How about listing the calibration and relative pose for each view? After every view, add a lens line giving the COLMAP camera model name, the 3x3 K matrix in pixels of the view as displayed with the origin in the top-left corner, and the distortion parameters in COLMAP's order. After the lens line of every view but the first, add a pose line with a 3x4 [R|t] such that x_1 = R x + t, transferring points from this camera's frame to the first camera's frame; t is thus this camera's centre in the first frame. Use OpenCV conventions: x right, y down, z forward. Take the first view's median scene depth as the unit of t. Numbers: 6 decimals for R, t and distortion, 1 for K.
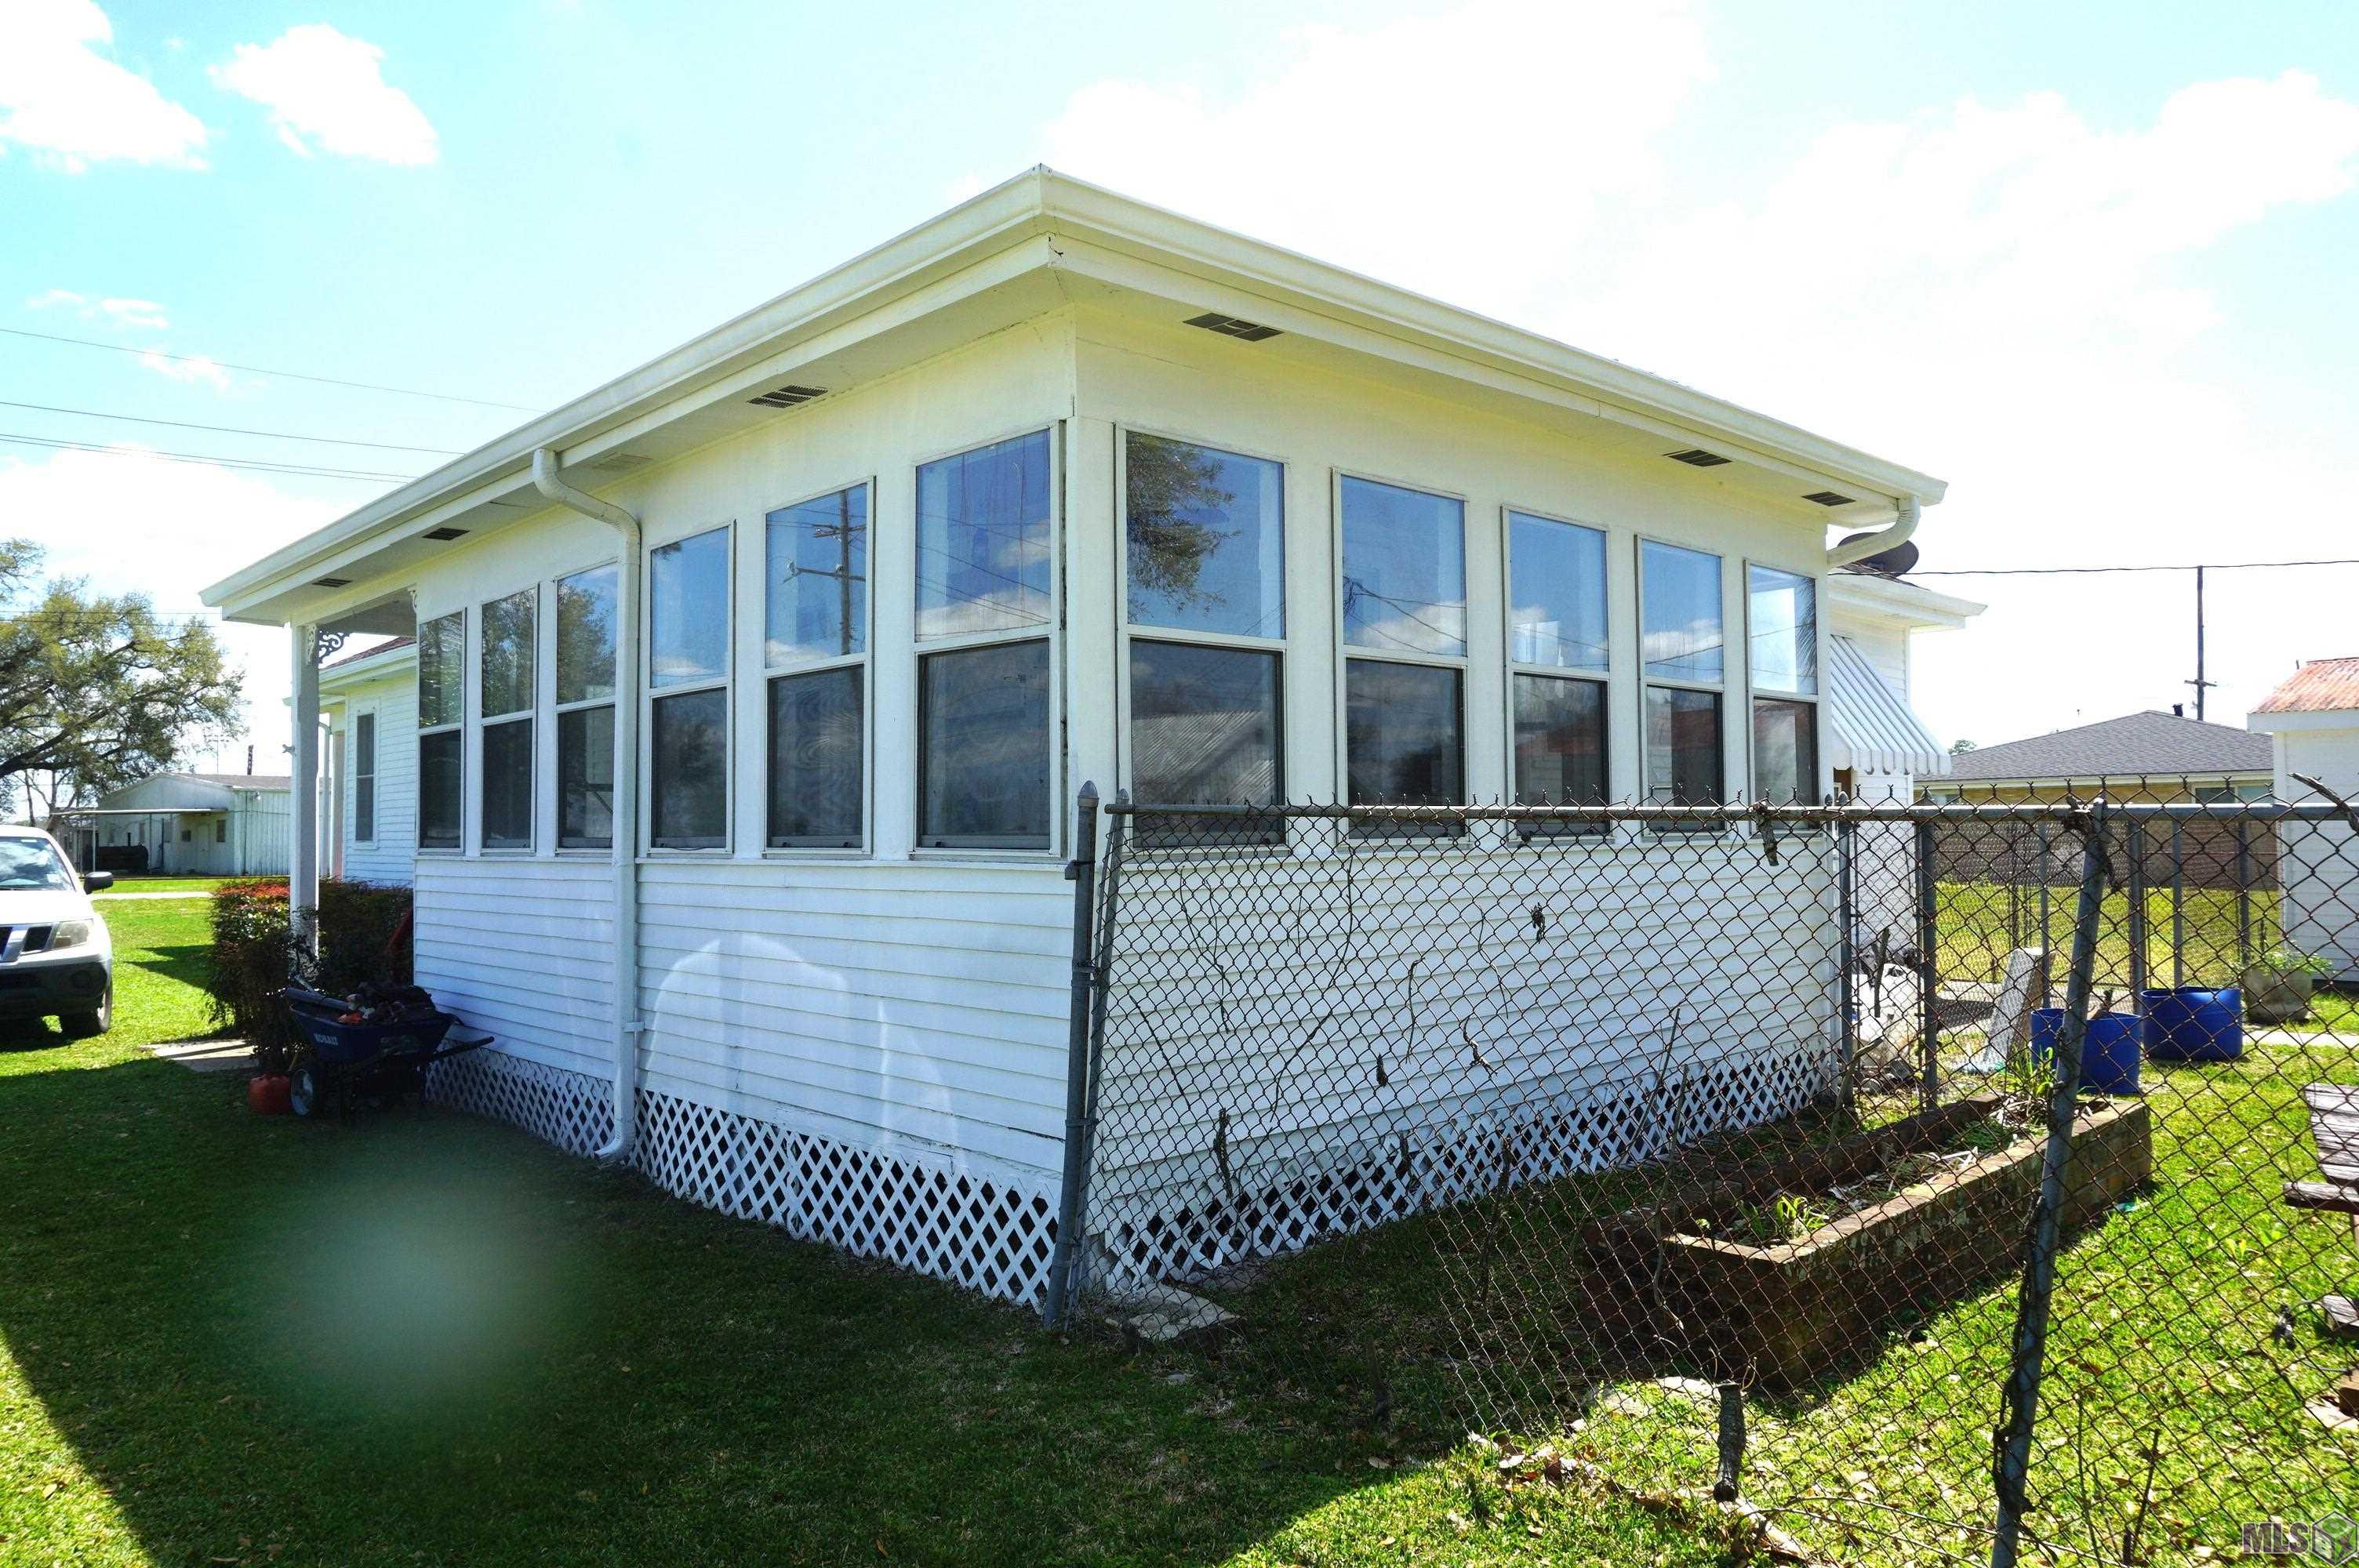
lens RADIAL K [[1618.1, 0, 1179.5], [0, 1618.1, 784.0], [0, 0, 1]] dist [-0.067782, 0.046456]
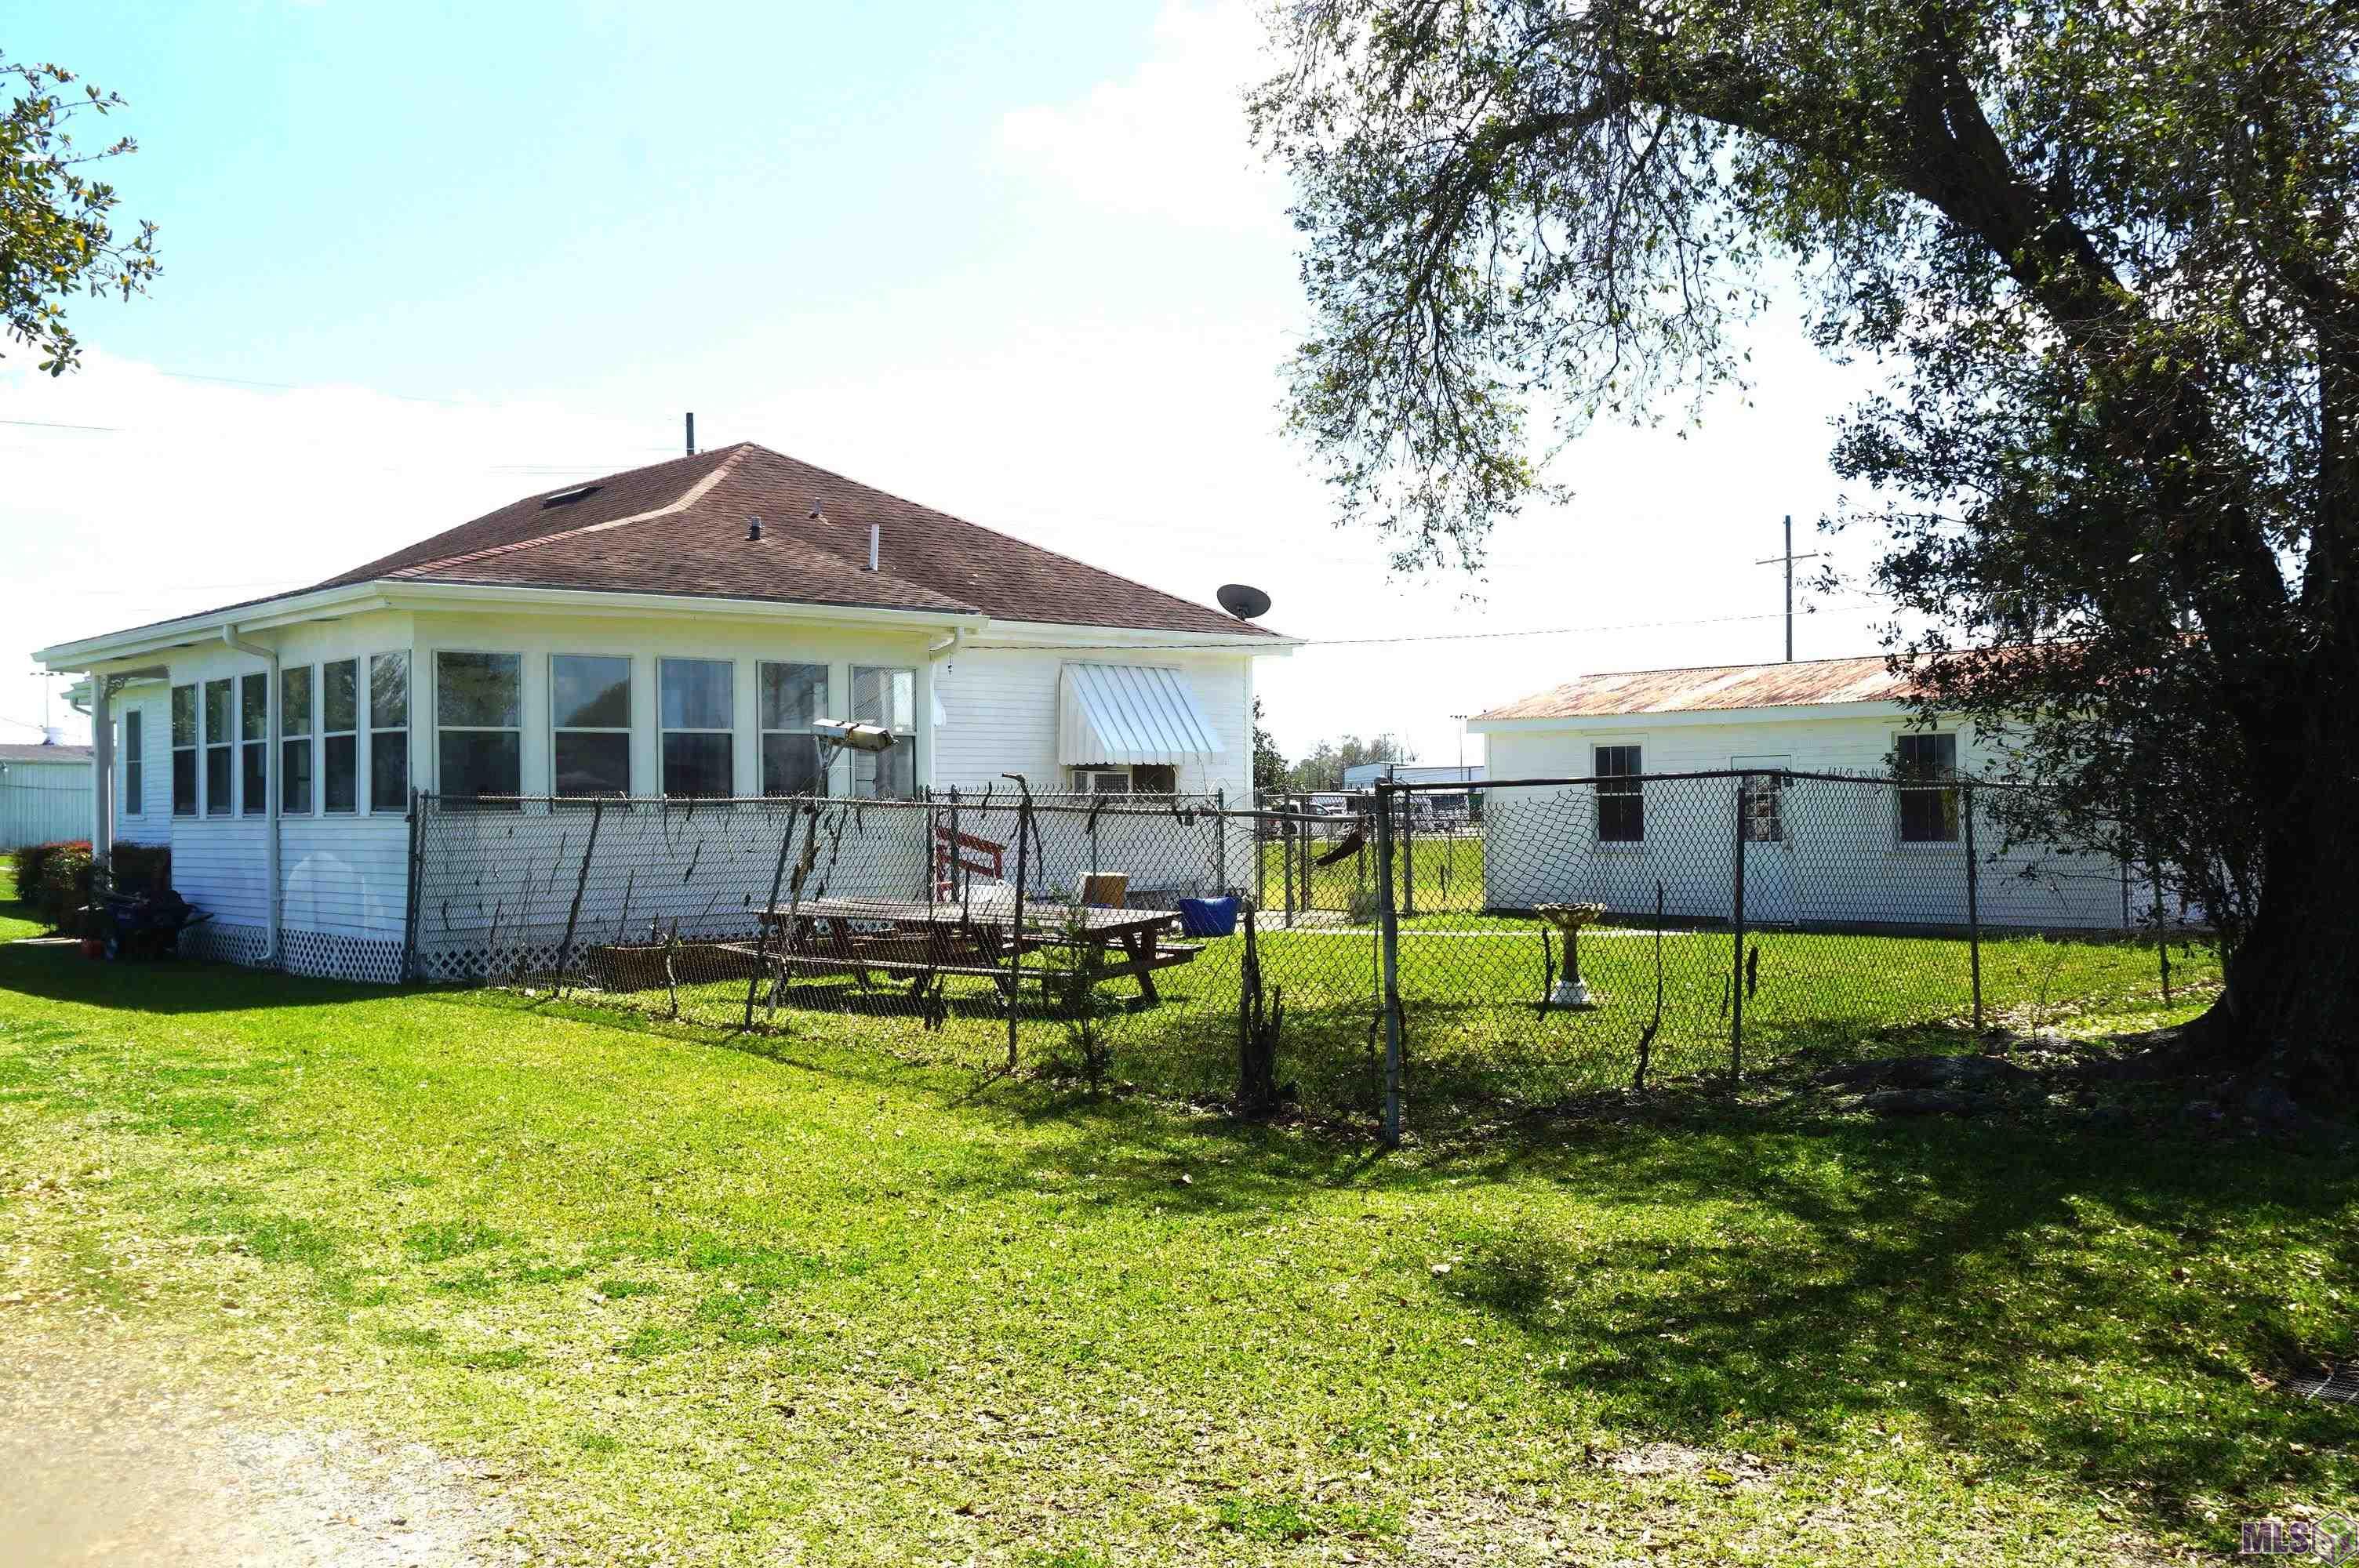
lens RADIAL K [[2232.0, 0, 1179.5], [0, 2232.0, 784.0], [0, 0, 1]] dist [-0.000743, 0.015698]
pose [[0.999645, -0.003212, -0.026462, 0.889050], [0.003808, 0.999739, 0.022535, -0.057221], [0.026383, -0.022628, 0.999396, -1.823516]]
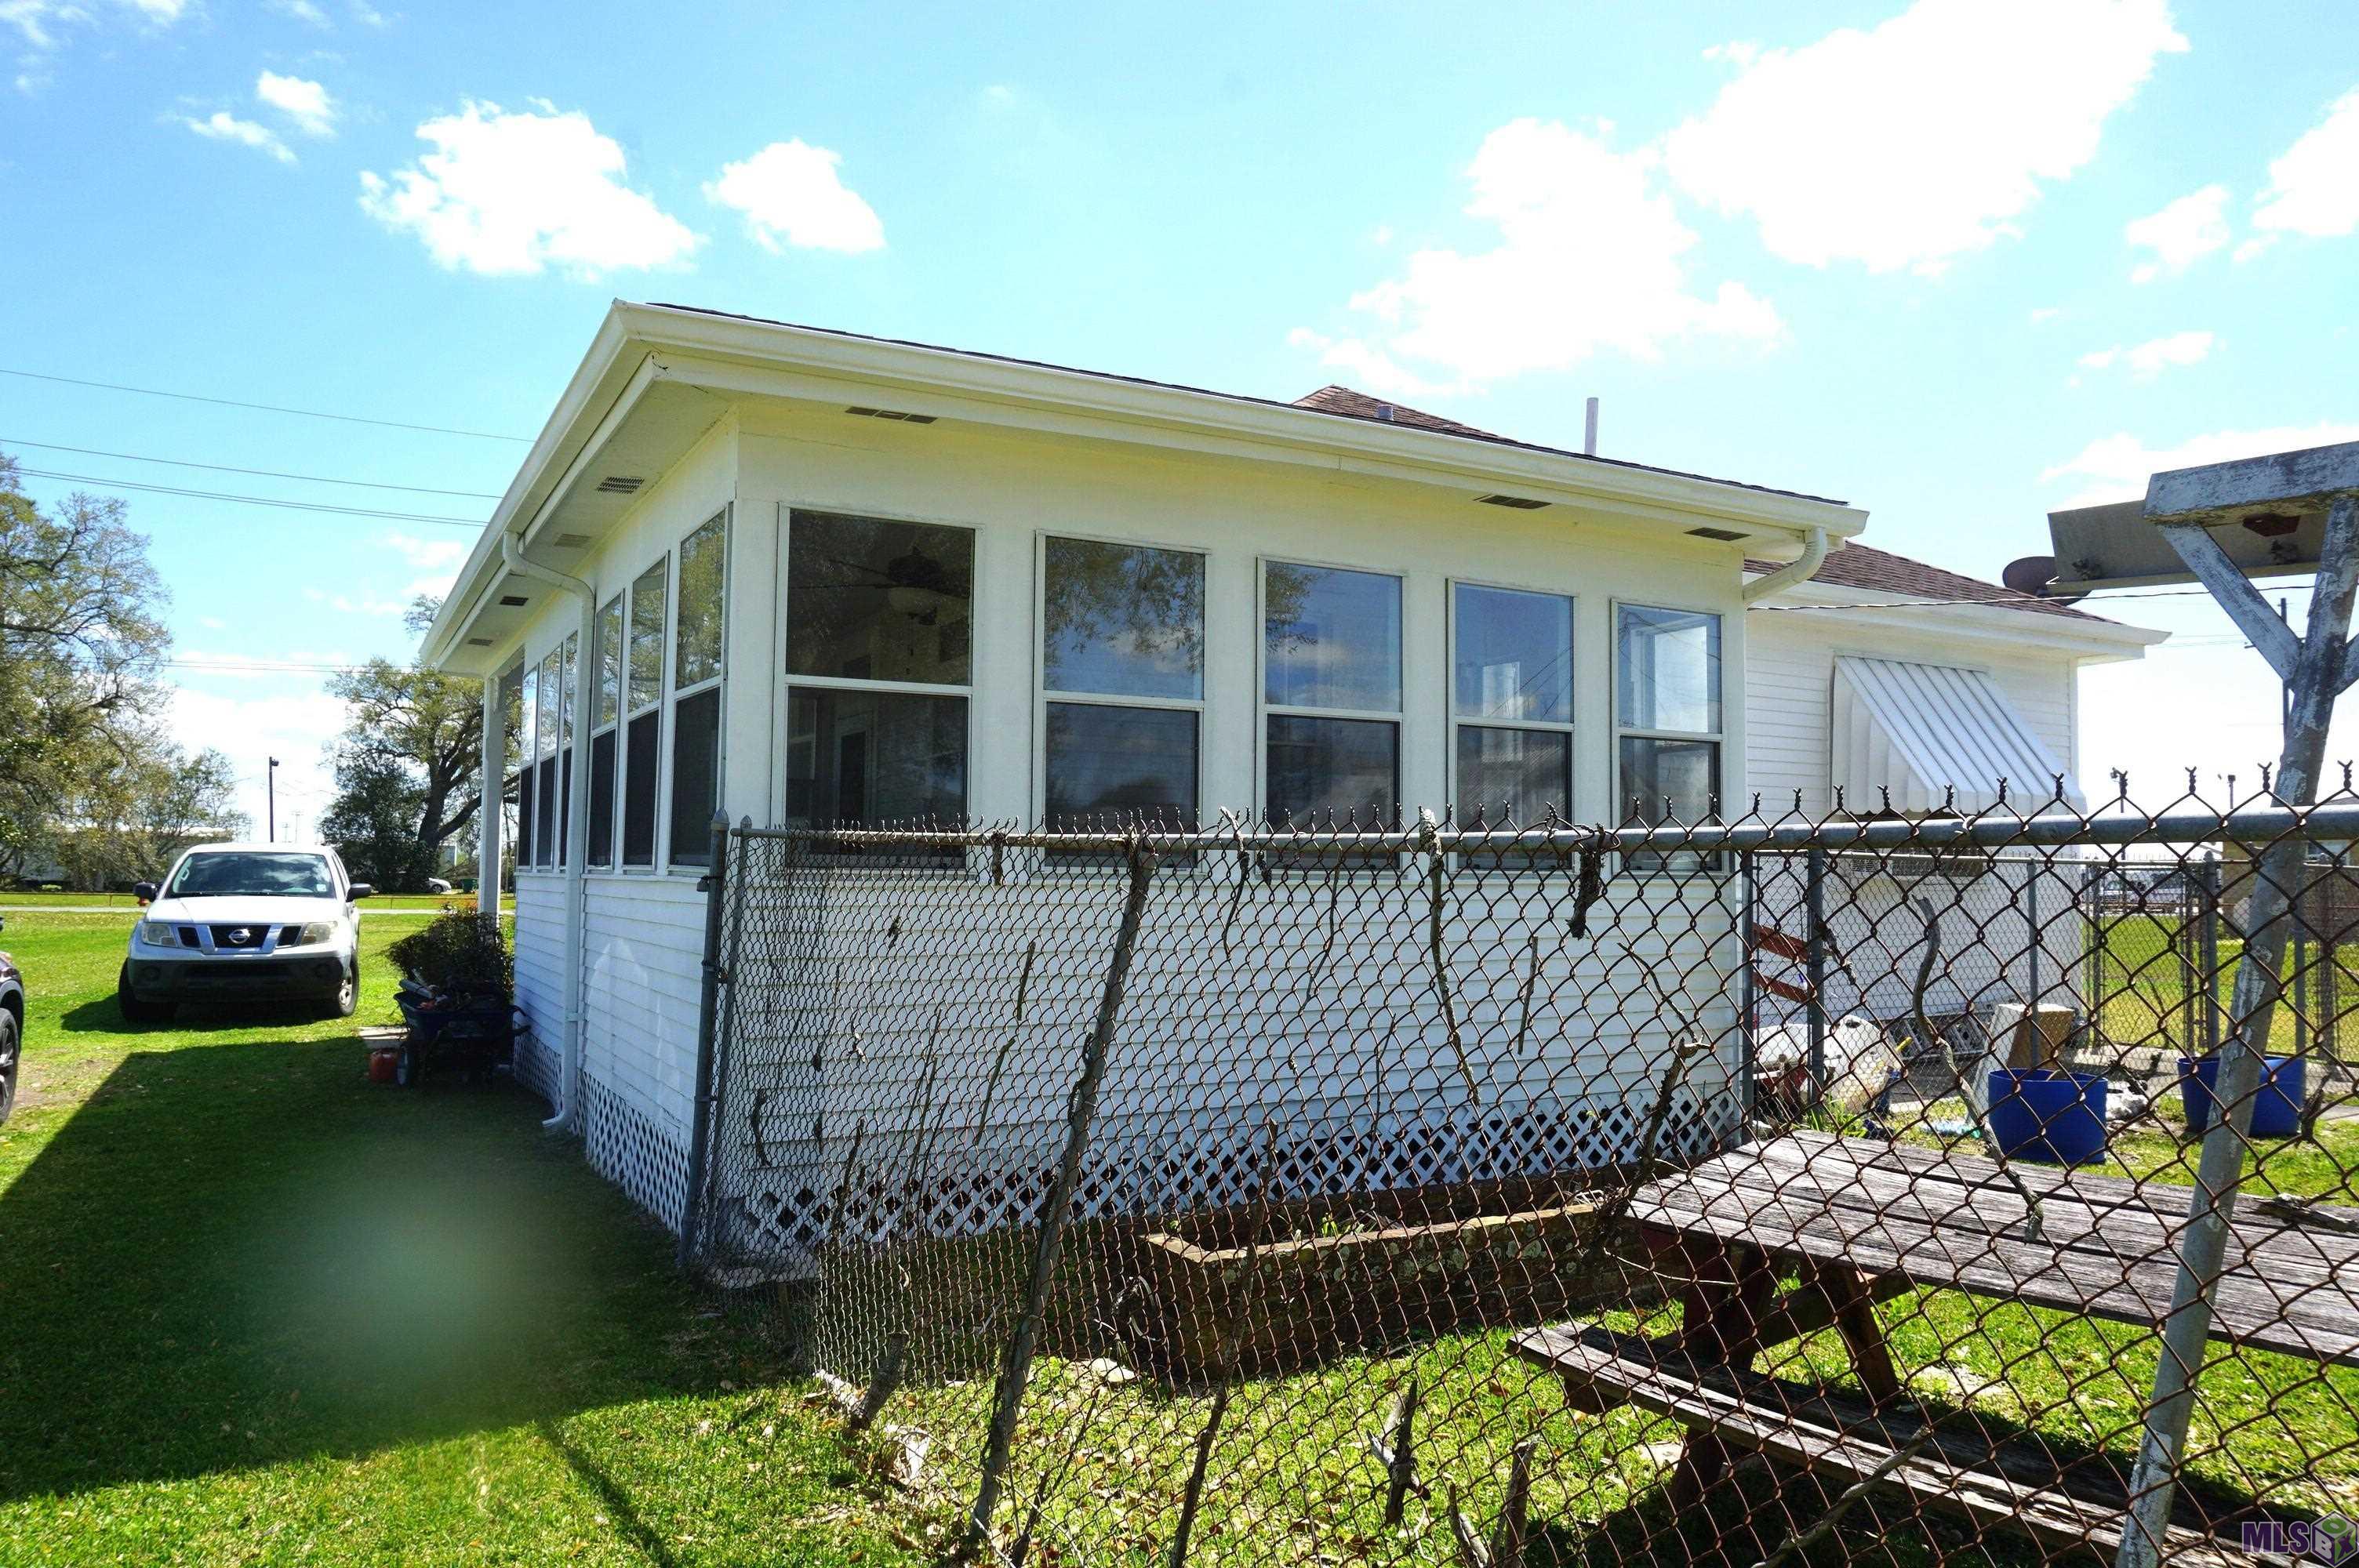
lens RADIAL K [[1612.2, 0, 1168.3], [0, 1612.2, 777.1], [0, 0, 1]] dist [-0.046714, 0.006297]
pose [[0.964915, 0.003026, -0.262547, 0.376403], [-0.011166, 0.999502, -0.029517, 0.003688], [0.262326, 0.031413, 0.964468, -0.032488]]
